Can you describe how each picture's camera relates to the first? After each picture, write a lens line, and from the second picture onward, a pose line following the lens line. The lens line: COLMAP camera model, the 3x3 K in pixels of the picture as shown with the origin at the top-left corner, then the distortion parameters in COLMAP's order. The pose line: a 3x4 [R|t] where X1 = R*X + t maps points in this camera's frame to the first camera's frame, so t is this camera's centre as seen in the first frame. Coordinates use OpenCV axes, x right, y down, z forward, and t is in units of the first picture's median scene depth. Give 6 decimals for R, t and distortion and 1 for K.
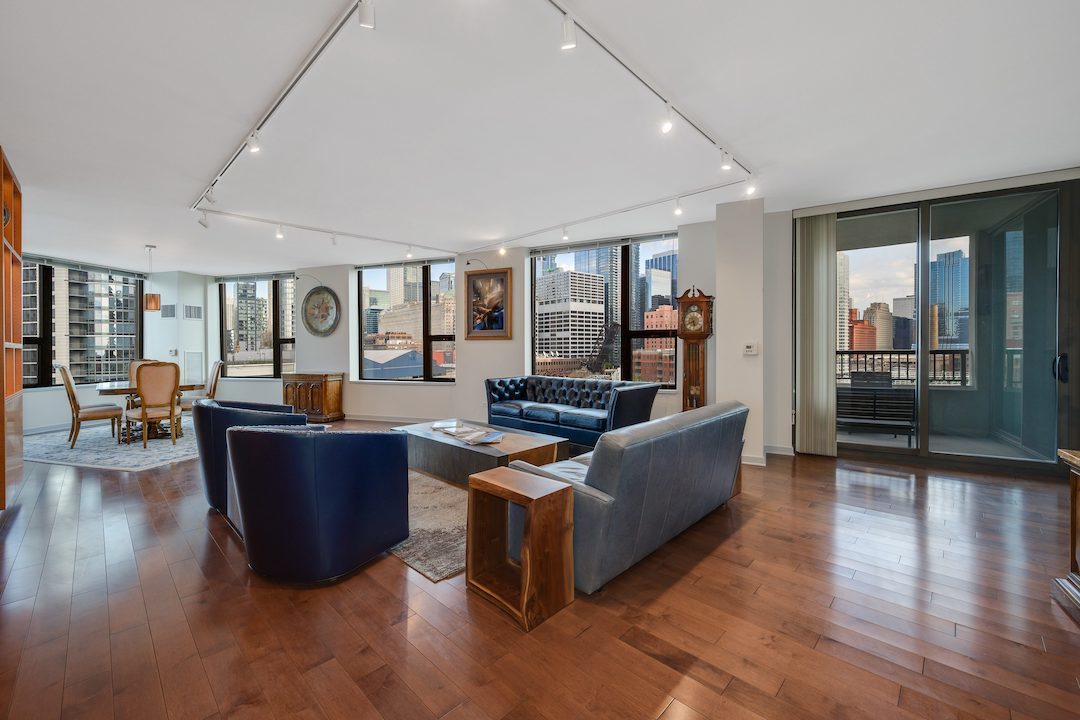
lens RADIAL K [[455.6, 0, 512.9], [0, 455.6, 351.1], [0, 0, 1]] dist [0.036166, 0.000073]
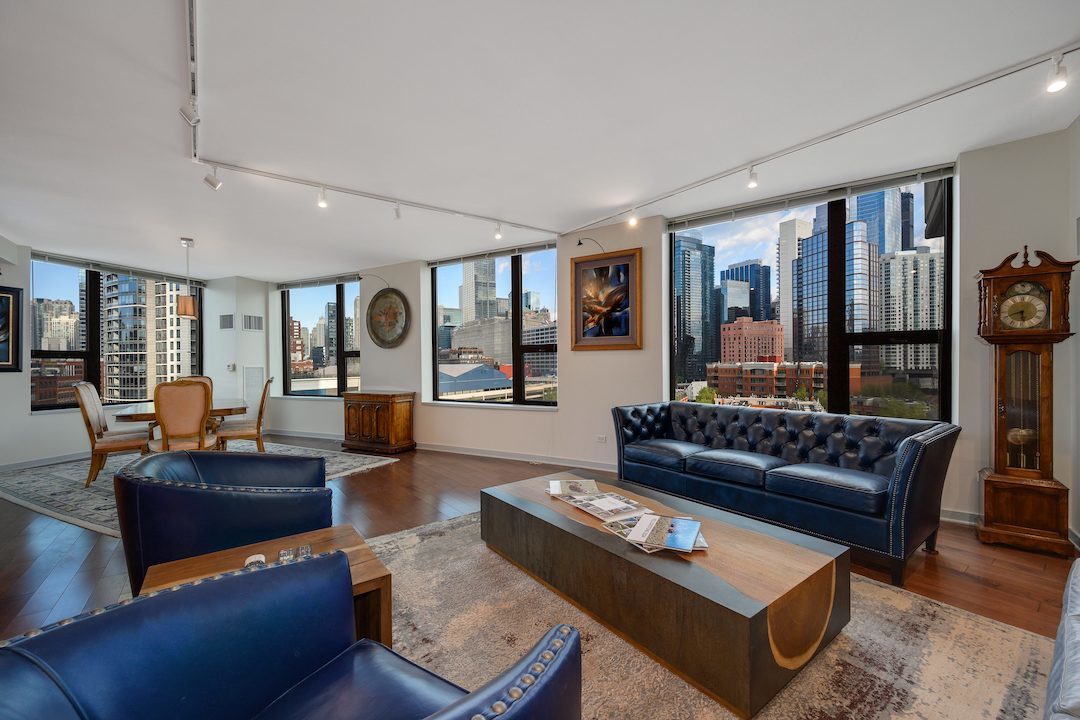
lens RADIAL K [[435.0, 0, 543.9], [0, 435.0, 367.4], [0, 0, 1]] dist [0.001111, 0.000224]
pose [[0.997003, -0.002117, -0.077332, -0.080390], [0.002544, 0.999982, 0.005420, -0.001103], [0.077319, -0.005600, 0.996991, 0.248302]]
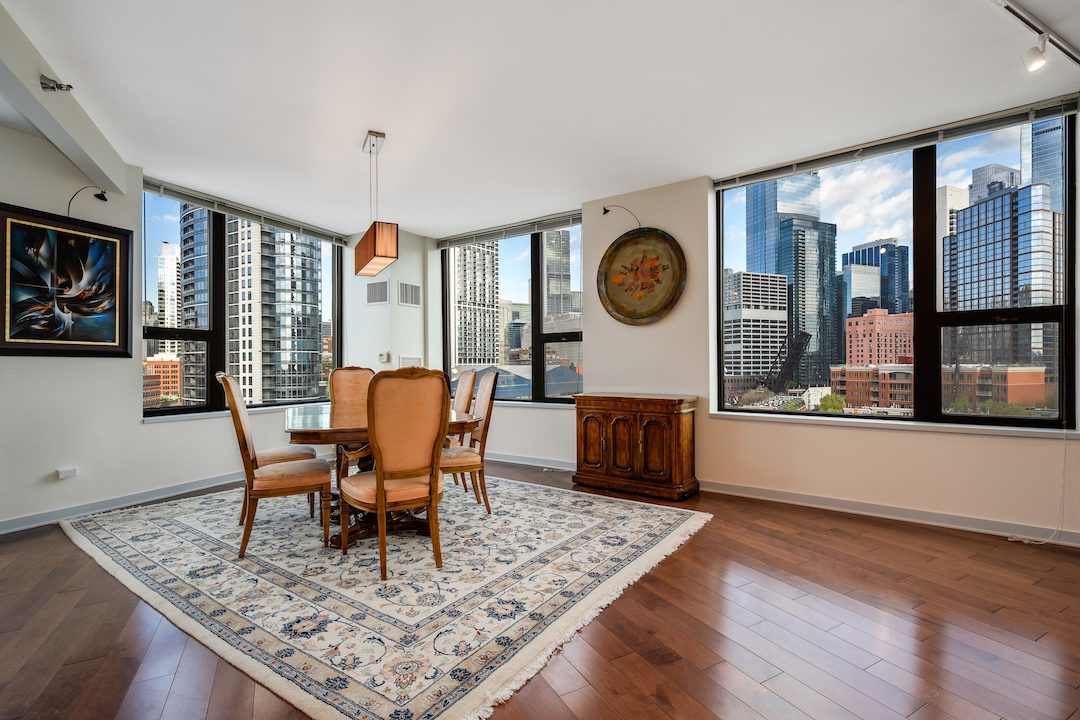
lens RADIAL K [[489.7, 0, 554.9], [0, 489.7, 369.4], [0, 0, 1]] dist [0.002278, 0.000715]
pose [[0.976324, 0.003518, -0.216283, -0.423080], [-0.002347, 0.999981, 0.005671, 0.016521], [0.216299, -0.005029, 0.976314, 0.472580]]
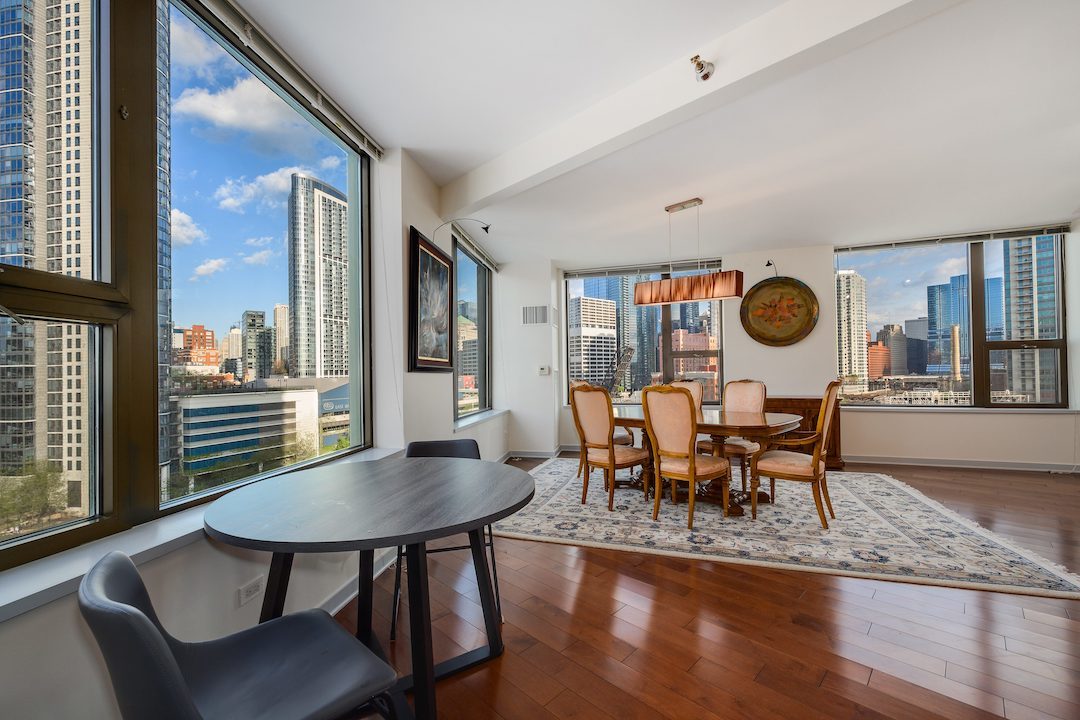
lens RADIAL K [[433.1, 0, 543.2], [0, 433.1, 369.1], [0, 0, 1]] dist [-0.001416, 0.000283]
pose [[0.997890, -0.009017, 0.064301, -0.897301], [0.010004, 0.999837, -0.015055, 0.011465], [-0.064155, 0.015667, 0.997817, 0.372884]]
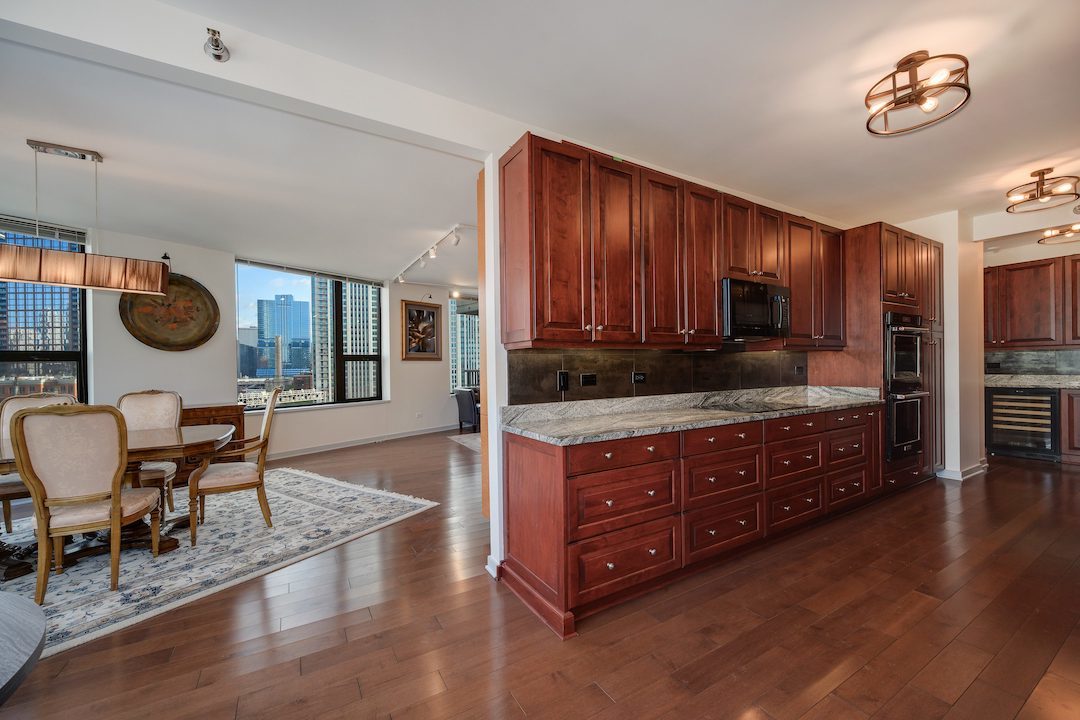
lens RADIAL K [[425.0, 0, 542.5], [0, 425.0, 369.0], [0, 0, 1]] dist [-0.000705, -0.000330]
pose [[0.186874, -0.002388, 0.982381, -0.976773], [0.018839, 0.999822, -0.001153, 0.004533], [-0.982203, 0.018722, 0.186886, 0.411830]]
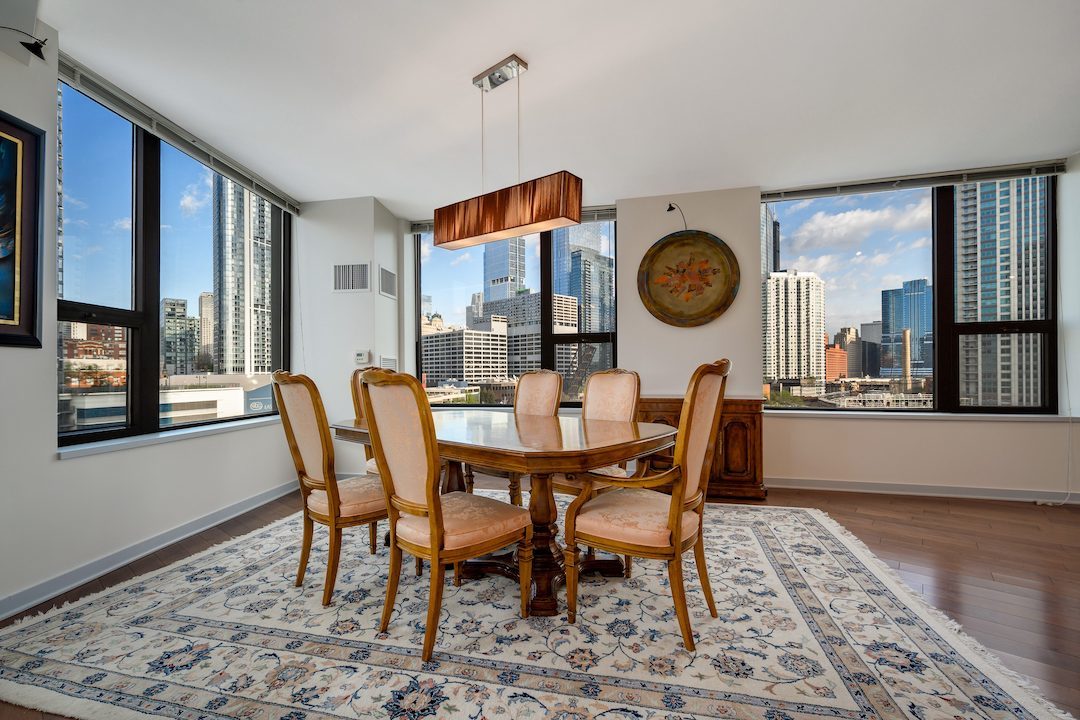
lens RADIAL K [[455.7, 0, 542.0], [0, 455.7, 370.4], [0, 0, 1]] dist [0.000882, -0.000416]
pose [[0.988519, 0.000864, 0.151095, -0.711155], [0.000624, 0.999952, -0.009799, 0.024366], [-0.151096, 0.009780, 0.988471, 0.555363]]
